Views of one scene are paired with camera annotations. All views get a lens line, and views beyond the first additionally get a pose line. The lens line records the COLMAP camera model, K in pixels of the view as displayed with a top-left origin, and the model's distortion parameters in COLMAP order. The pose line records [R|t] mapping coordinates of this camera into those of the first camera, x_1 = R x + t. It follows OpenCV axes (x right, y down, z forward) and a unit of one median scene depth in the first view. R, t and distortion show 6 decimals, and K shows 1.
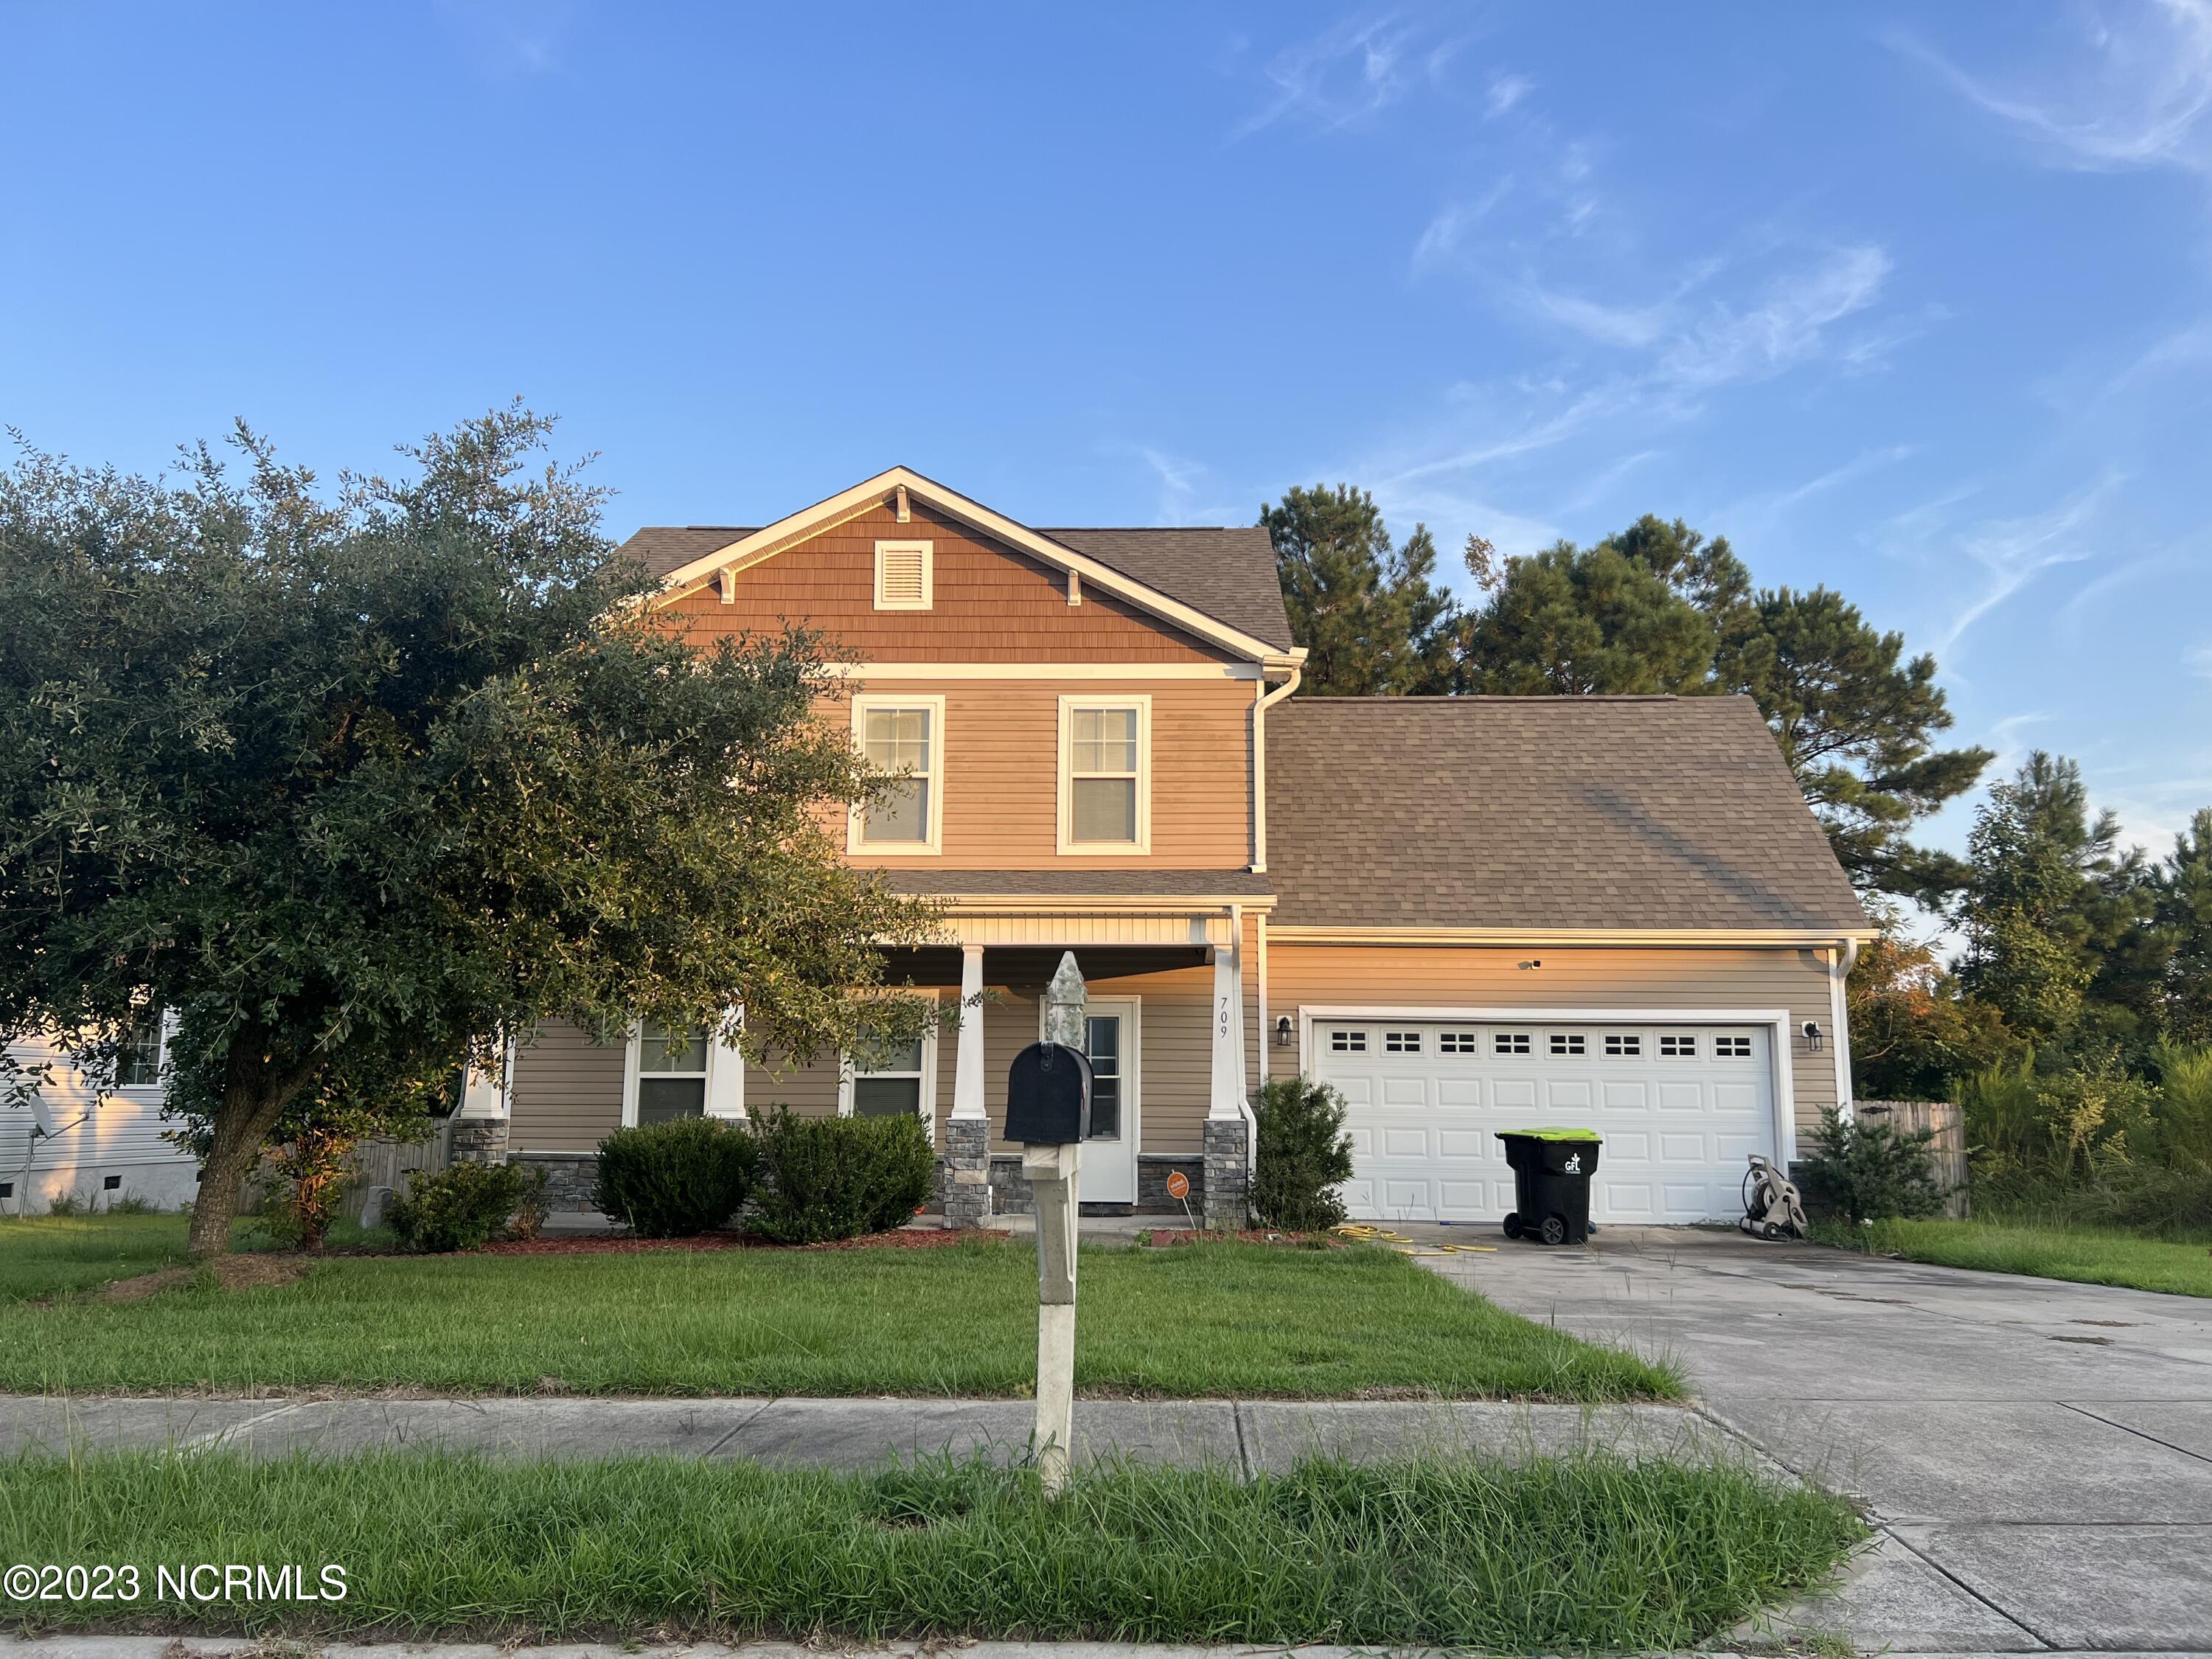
lens RADIAL K [[1662.1, 0, 1106.0], [0, 1662.1, 829.5], [0, 0, 1]] dist [0.007152, -0.001688]
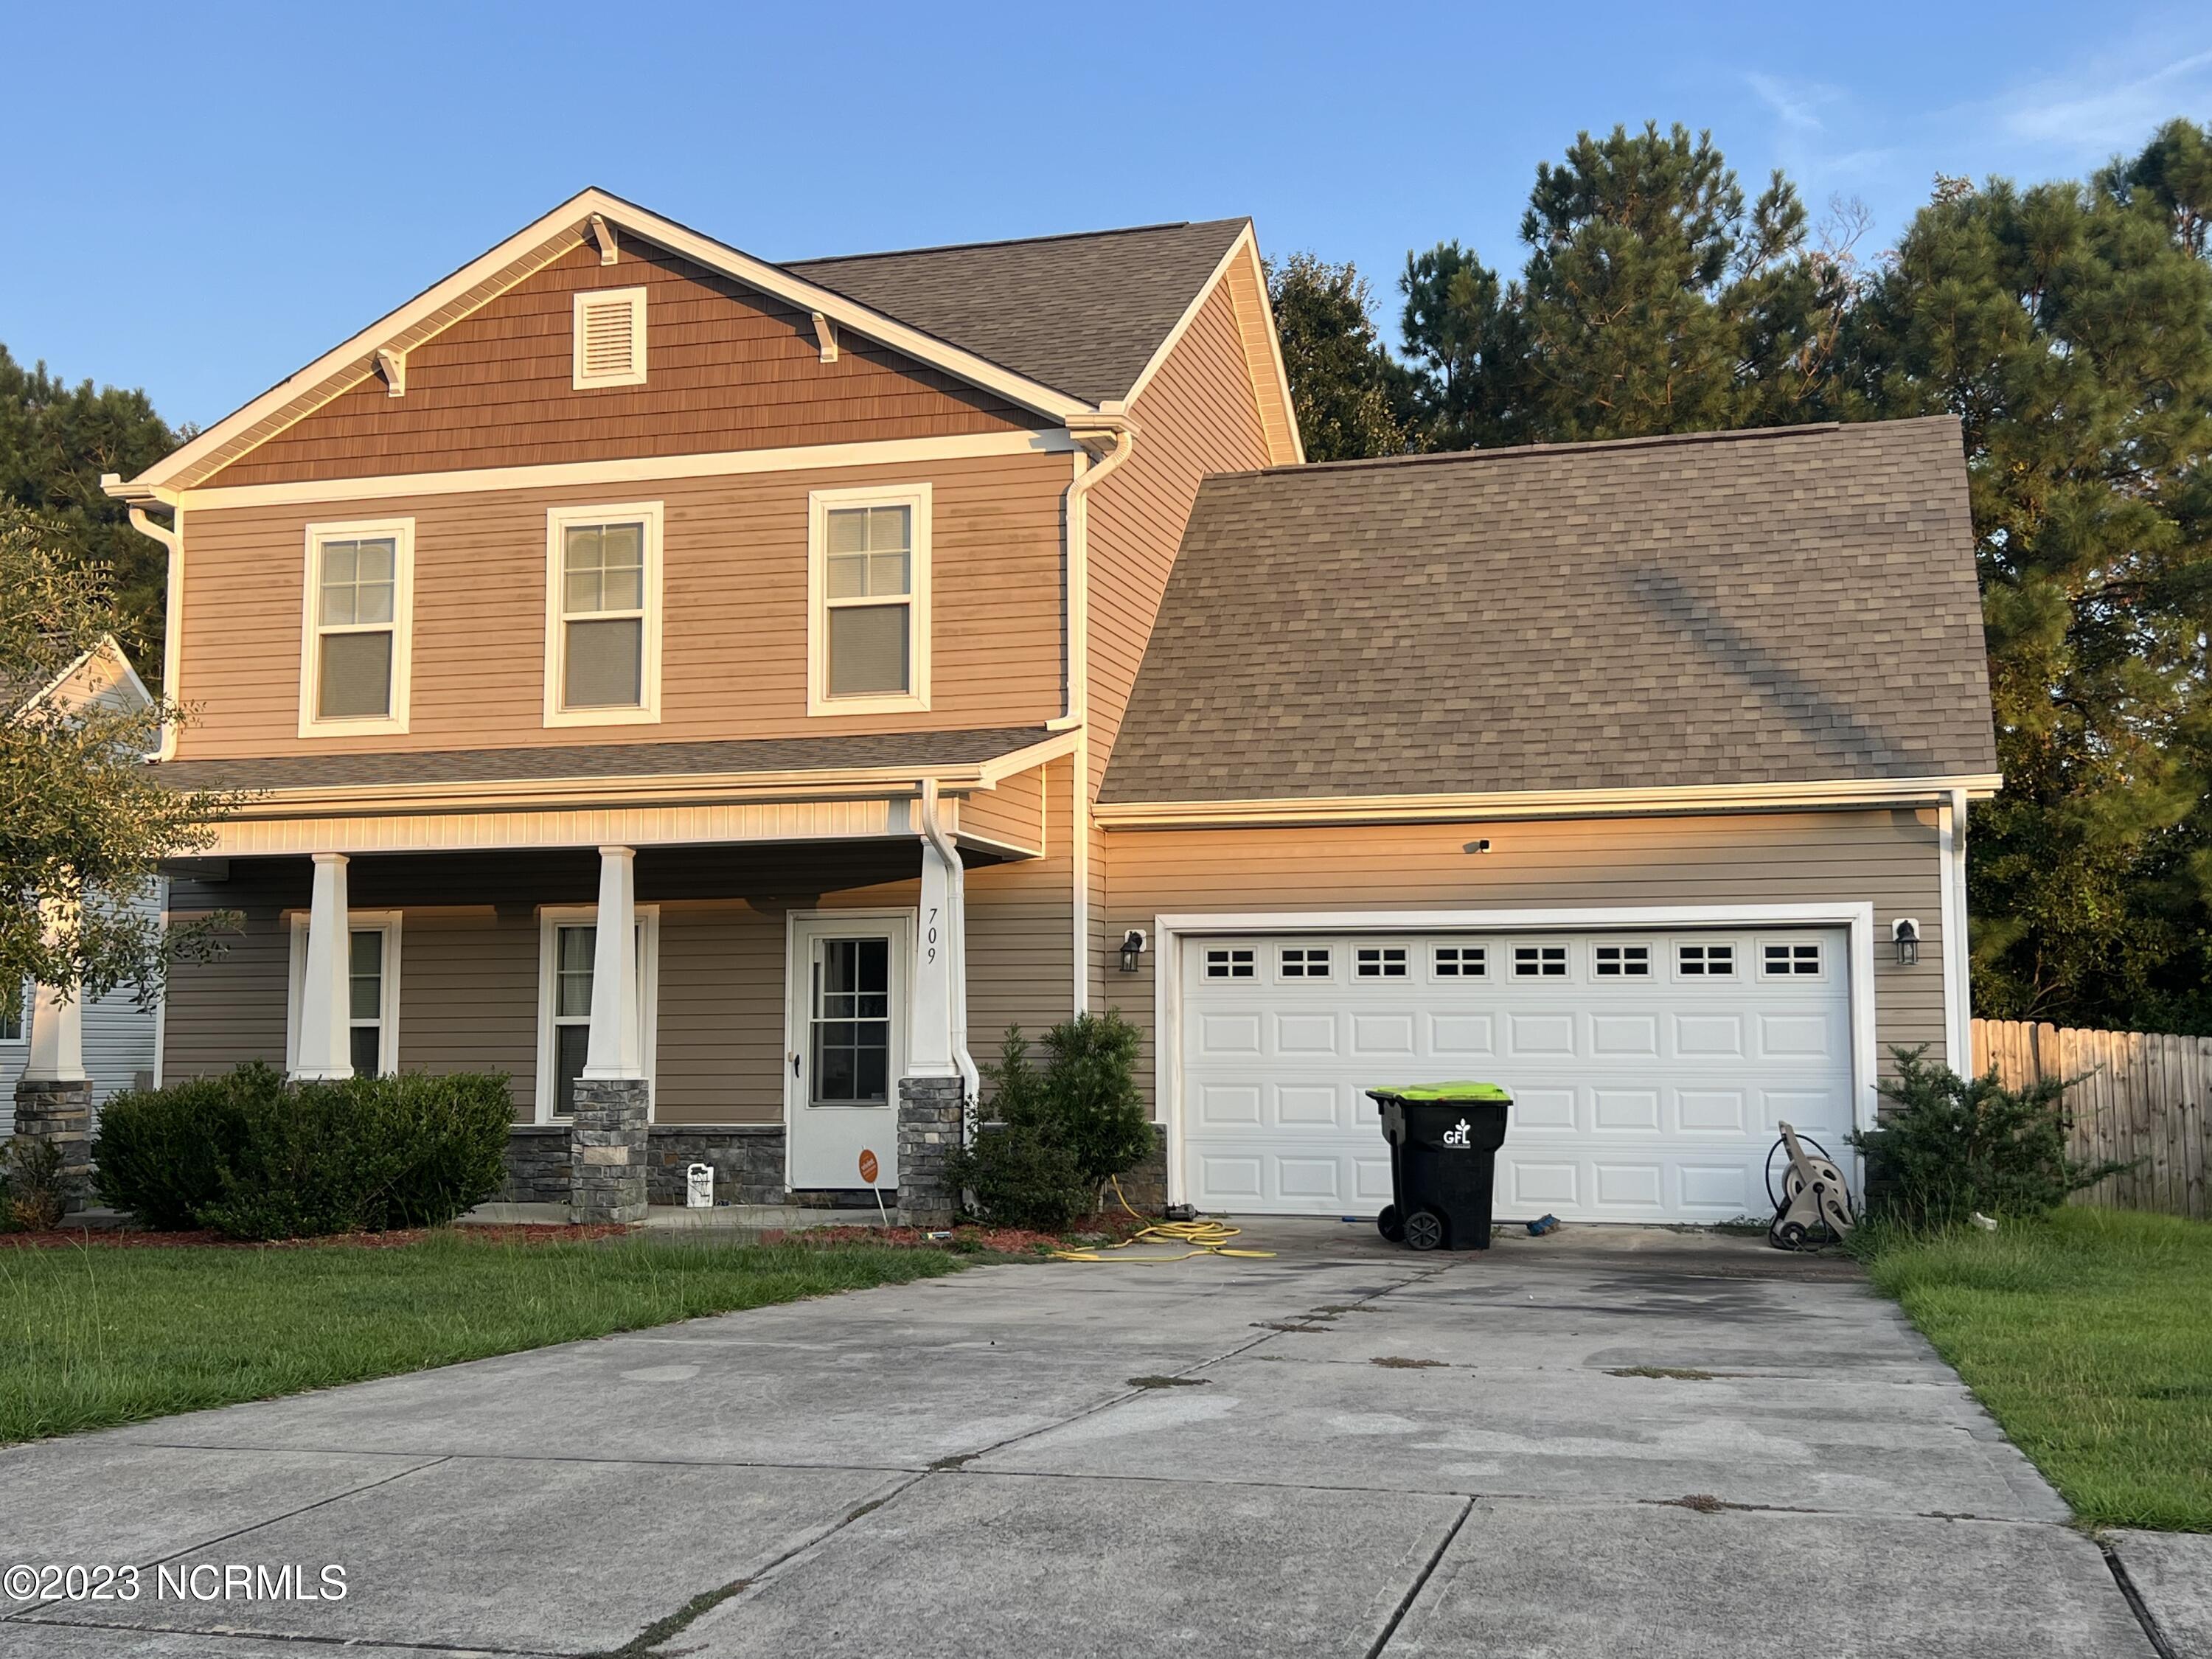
lens RADIAL K [[2390.2, 0, 1316.4], [0, 2390.2, 872.3], [0, 0, 1]] dist [0.119268, -0.448372]
pose [[0.970987, -0.029369, -0.237323, 0.420934], [0.049719, 0.995536, 0.080221, 0.009929], [0.233908, -0.089693, 0.968113, 0.034711]]
